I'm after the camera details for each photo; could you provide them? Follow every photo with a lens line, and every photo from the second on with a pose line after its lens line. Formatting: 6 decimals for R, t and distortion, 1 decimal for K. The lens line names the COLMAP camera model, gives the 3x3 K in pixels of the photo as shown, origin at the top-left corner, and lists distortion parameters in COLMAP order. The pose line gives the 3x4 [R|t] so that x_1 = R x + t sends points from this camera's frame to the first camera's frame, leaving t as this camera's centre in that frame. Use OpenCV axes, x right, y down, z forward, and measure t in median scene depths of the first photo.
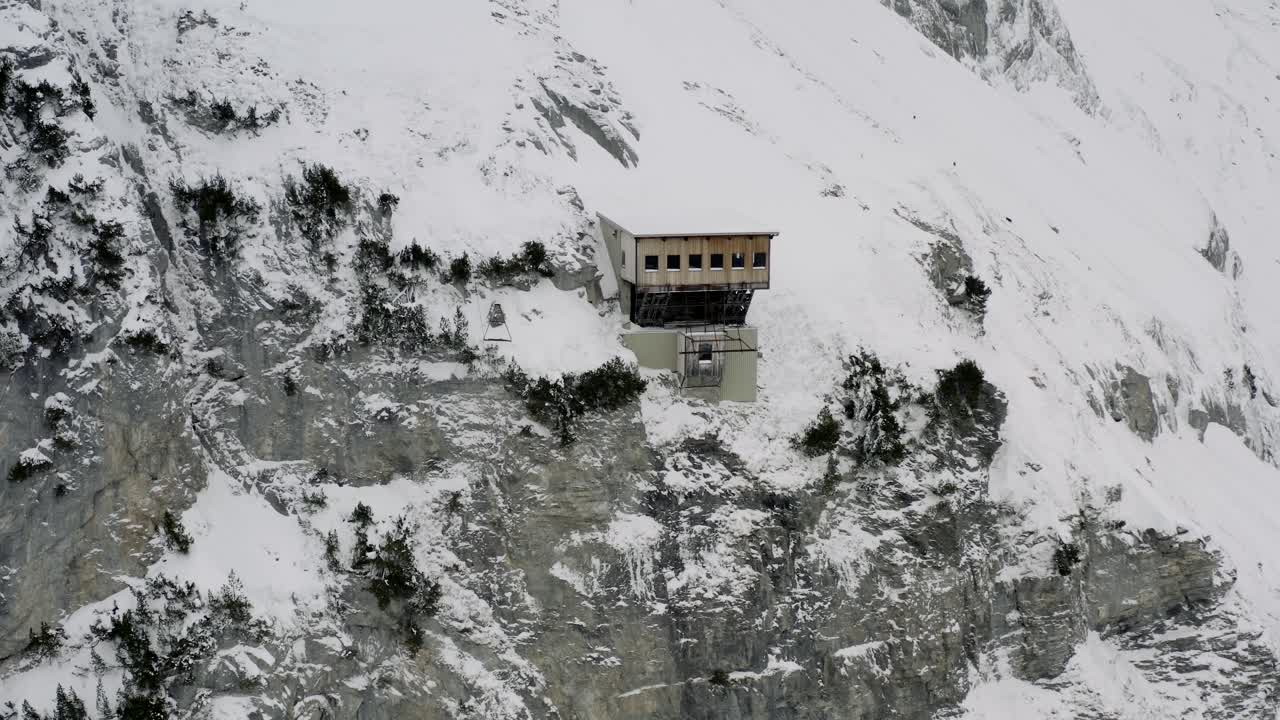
lens RADIAL K [[1423.8, 0, 640.0], [0, 1423.8, 360.0], [0, 0, 1]] dist [-0.184685, 0.006021]
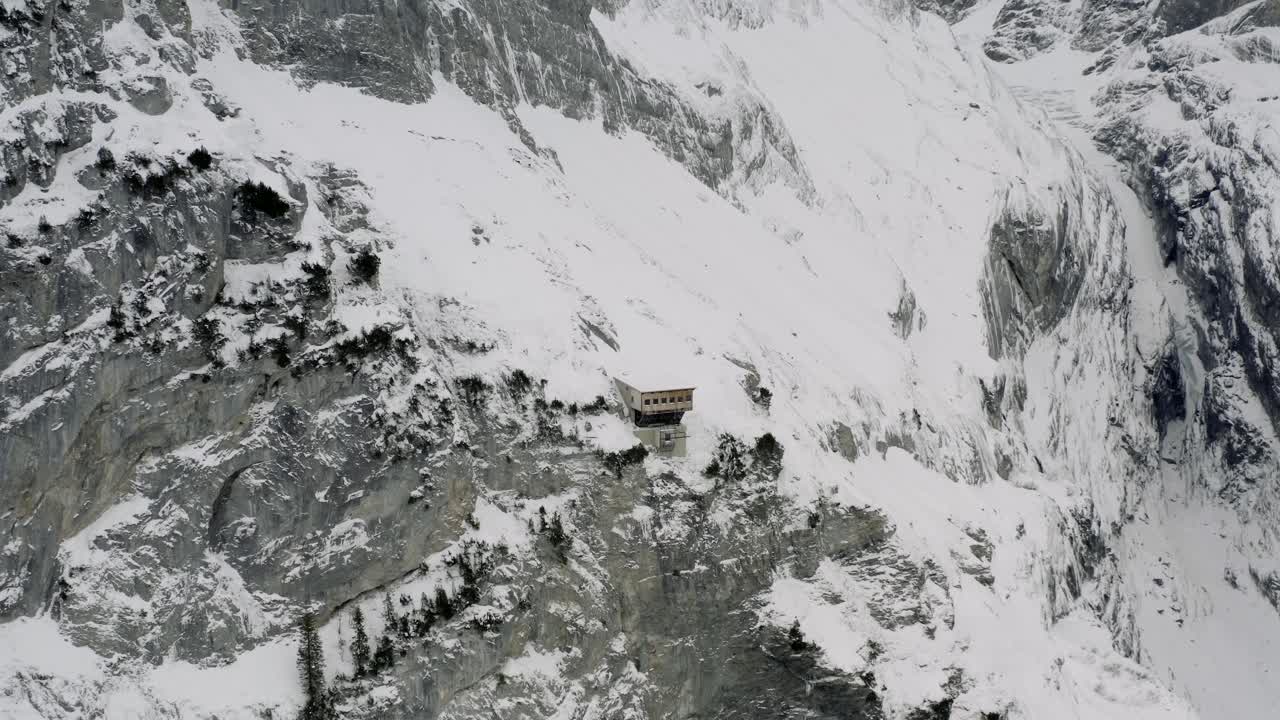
lens RADIAL K [[1423.8, 0, 640.0], [0, 1423.8, 360.0], [0, 0, 1]] dist [-0.184685, 0.006021]
pose [[0.980787, -0.029025, 0.192908, -0.467517], [0.031642, 0.999444, -0.010499, -0.114286], [-0.192496, 0.016401, 0.981161, -1.380404]]
